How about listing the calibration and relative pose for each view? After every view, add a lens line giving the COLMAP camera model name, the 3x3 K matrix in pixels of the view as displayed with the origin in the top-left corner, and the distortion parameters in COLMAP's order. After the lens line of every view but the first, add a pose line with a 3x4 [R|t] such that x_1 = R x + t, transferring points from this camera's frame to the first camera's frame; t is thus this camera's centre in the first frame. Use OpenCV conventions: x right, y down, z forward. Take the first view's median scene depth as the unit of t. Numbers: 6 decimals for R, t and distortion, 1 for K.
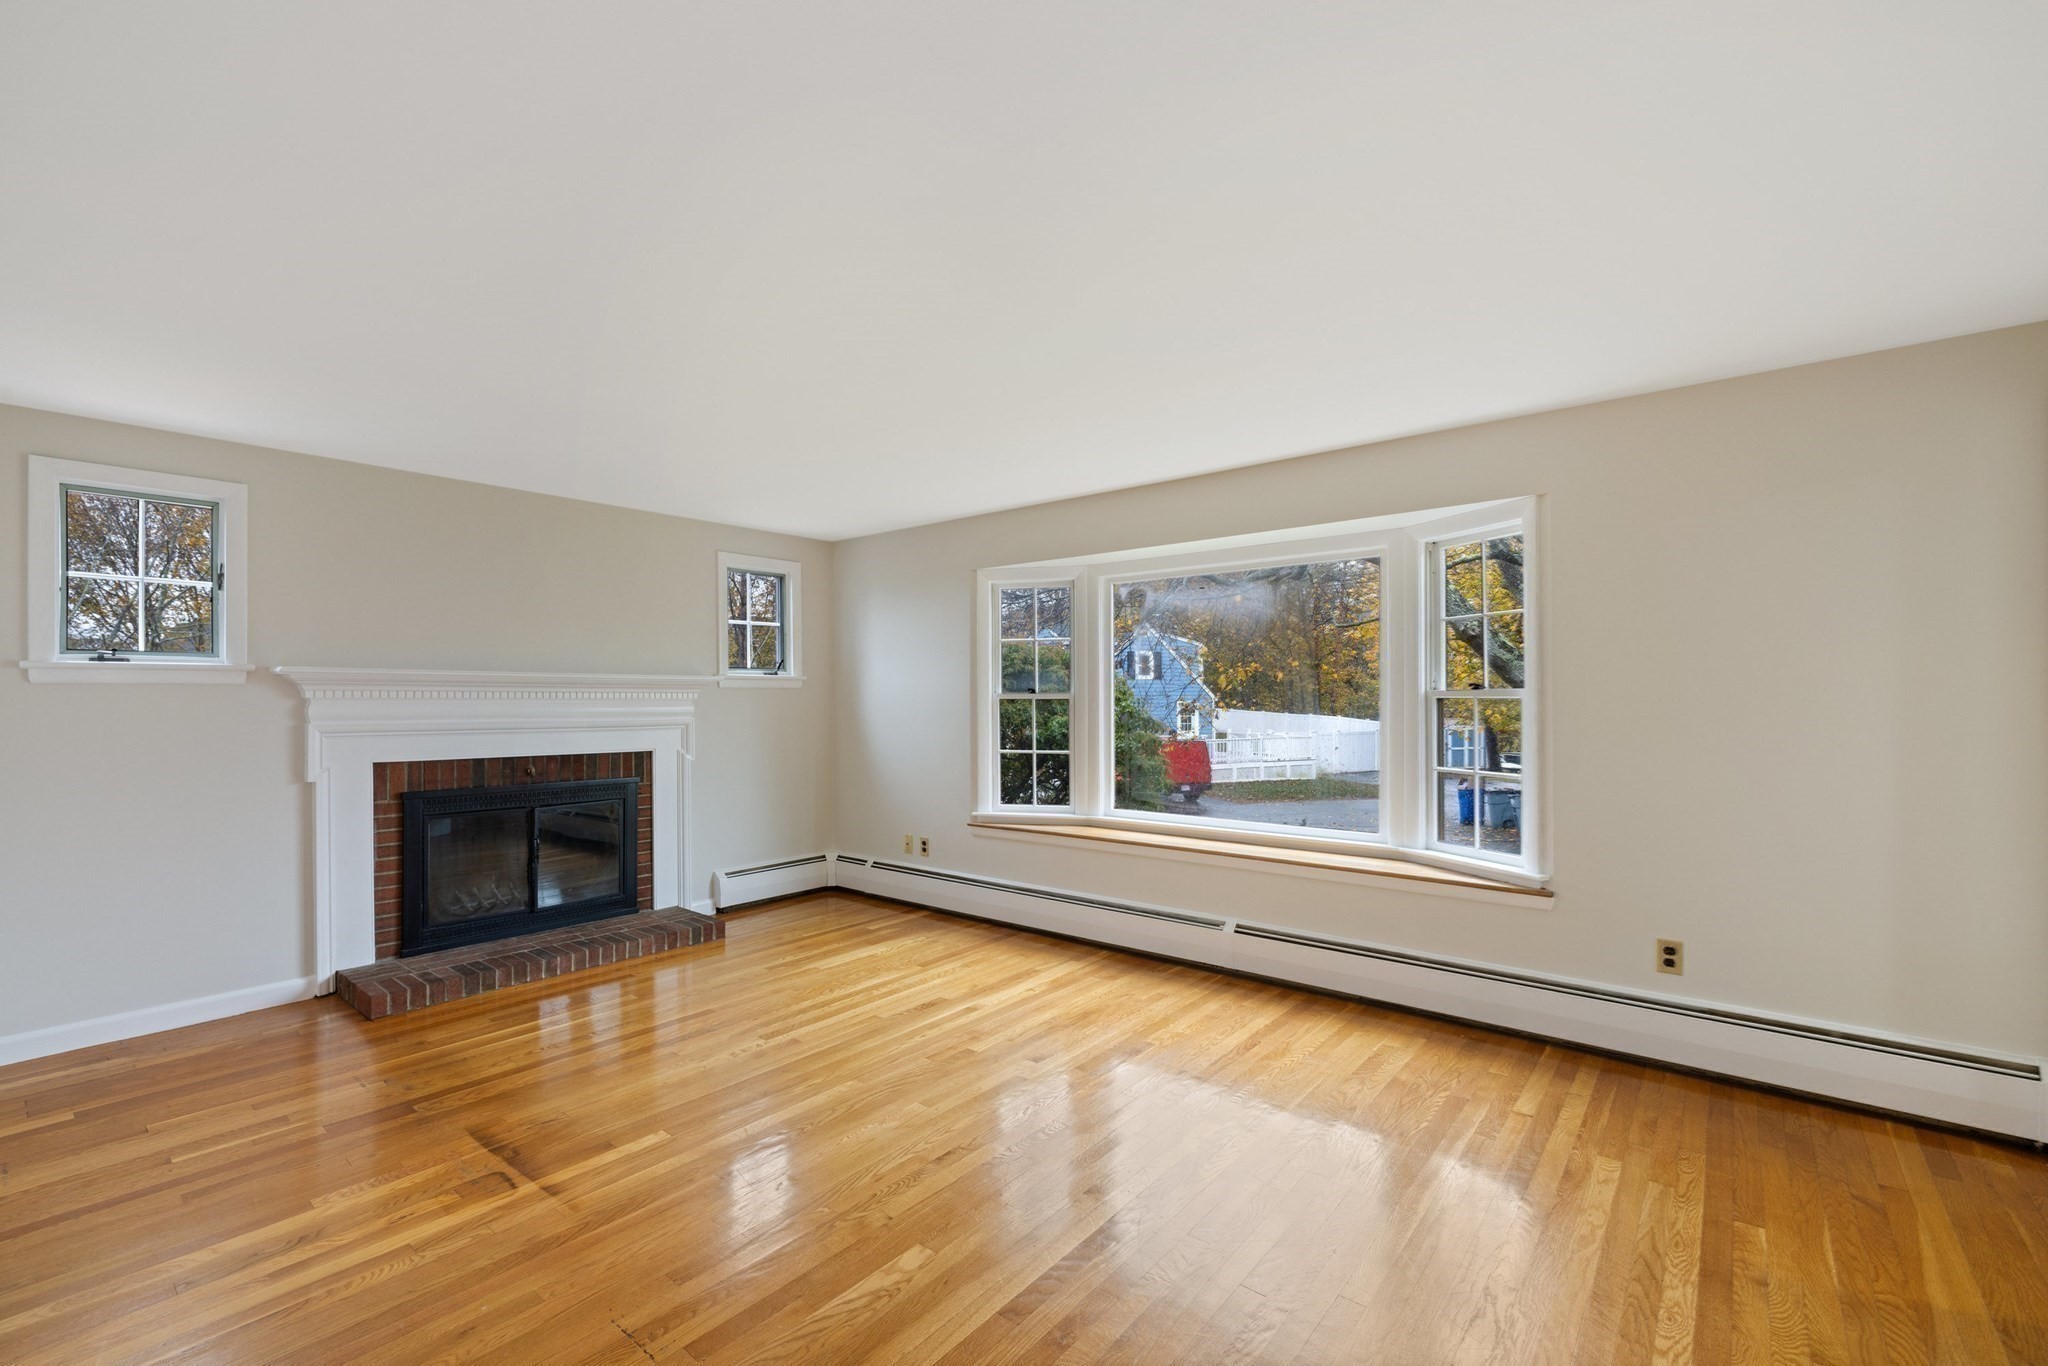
lens RADIAL K [[866.3, 0, 982.1], [0, 866.3, 703.5], [0, 0, 1]] dist [-0.001600, -0.000373]
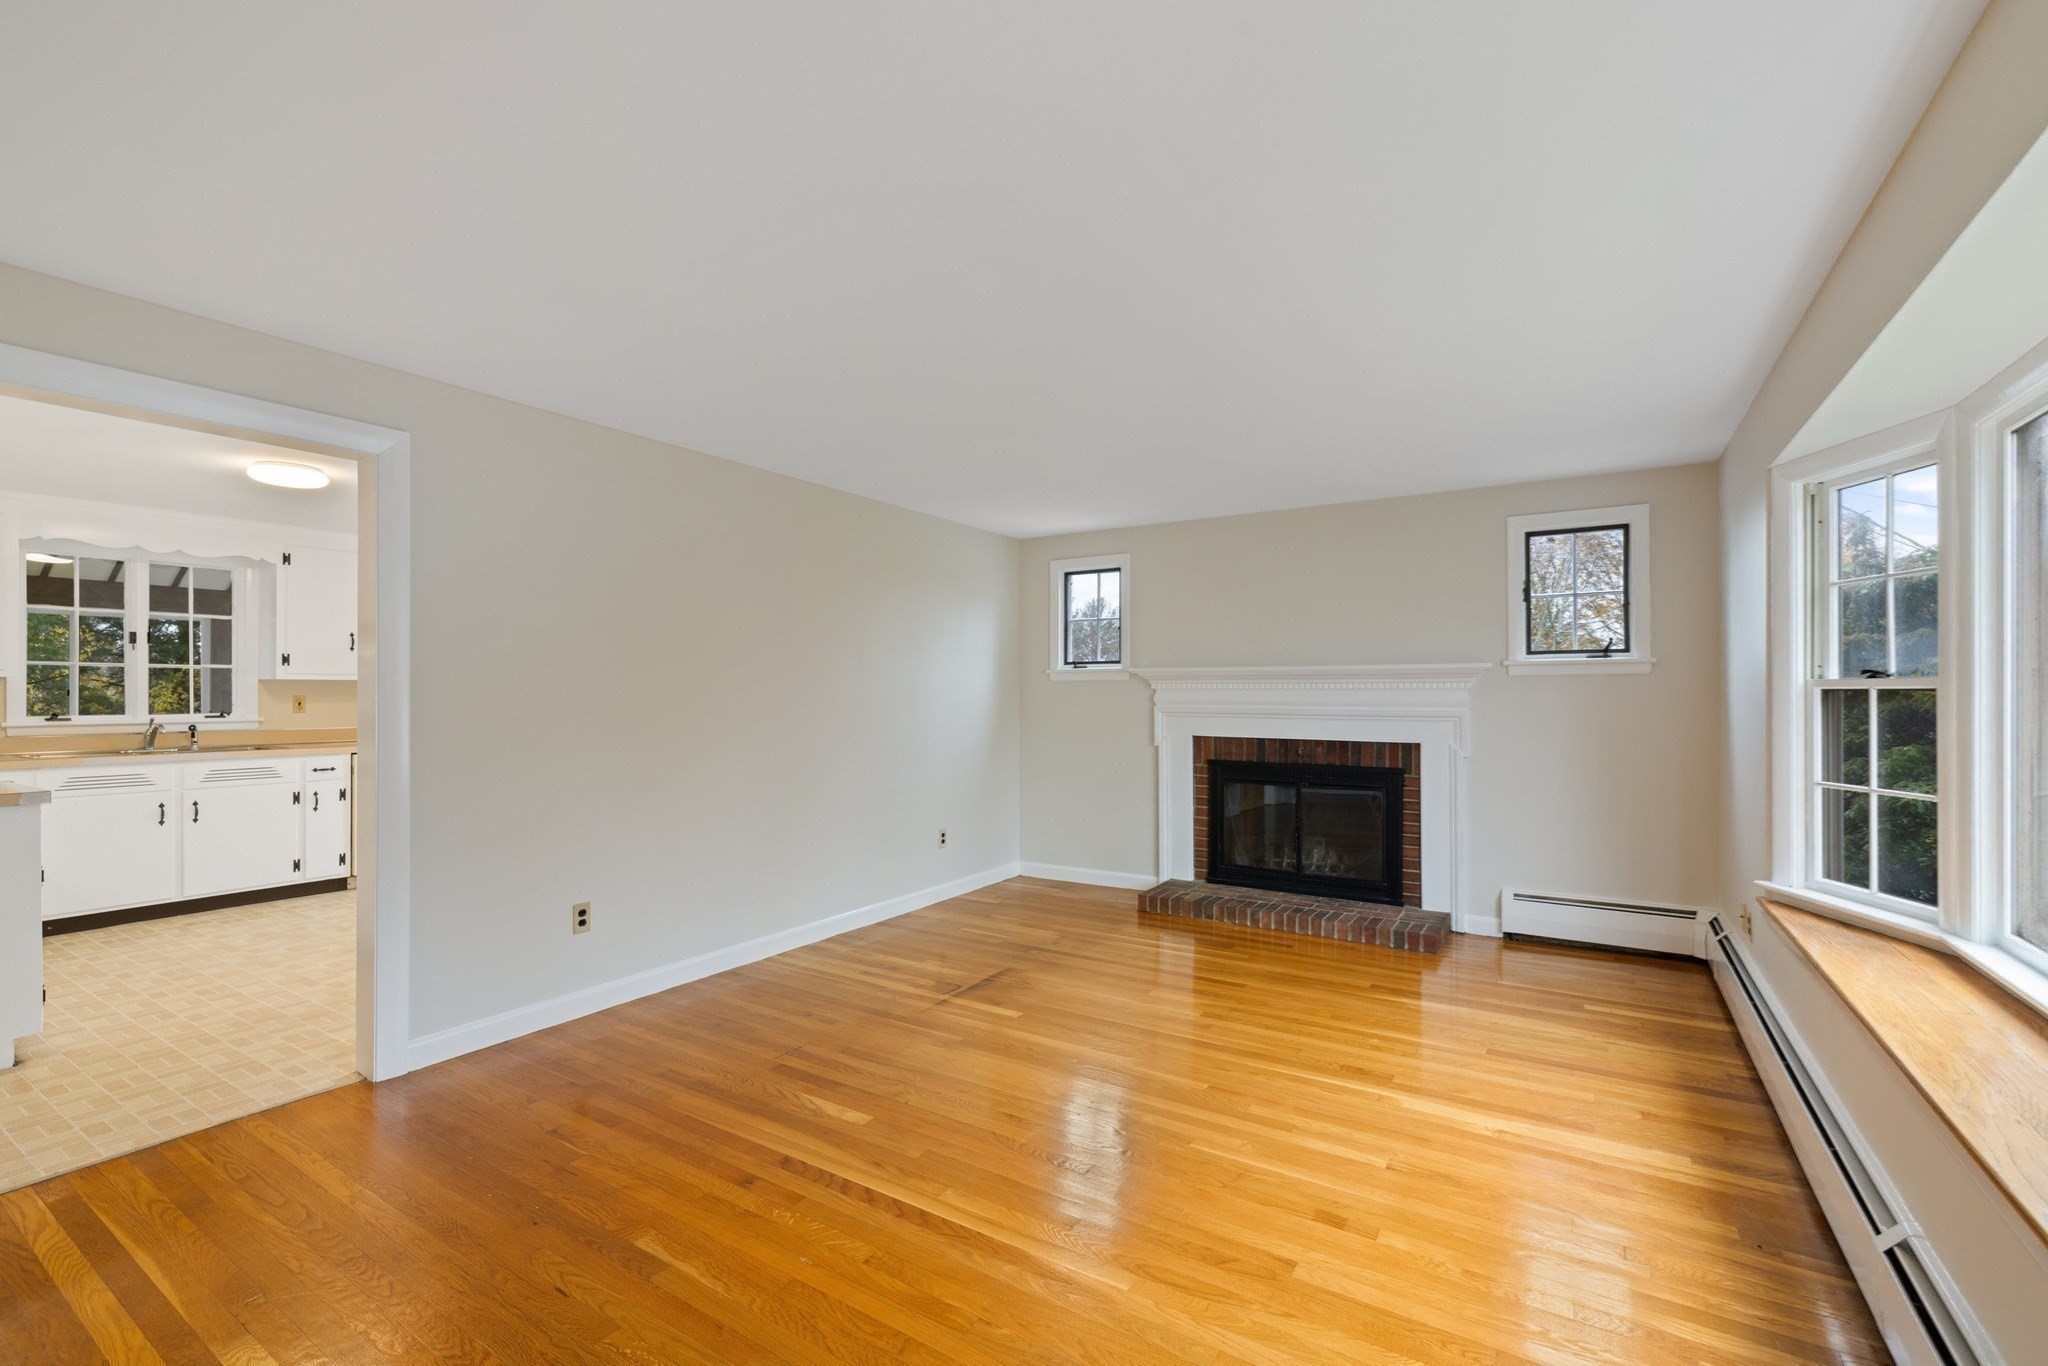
lens RADIAL K [[866.3, 0, 1025.1], [0, 866.3, 690.2], [0, 0, 1]] dist [-0.001600, -0.000373]
pose [[0.158566, 0.000903, -0.987348, 0.610556], [-0.004048, 0.999992, 0.000264, -0.003268], [0.987340, 0.003955, 0.158569, 0.507986]]
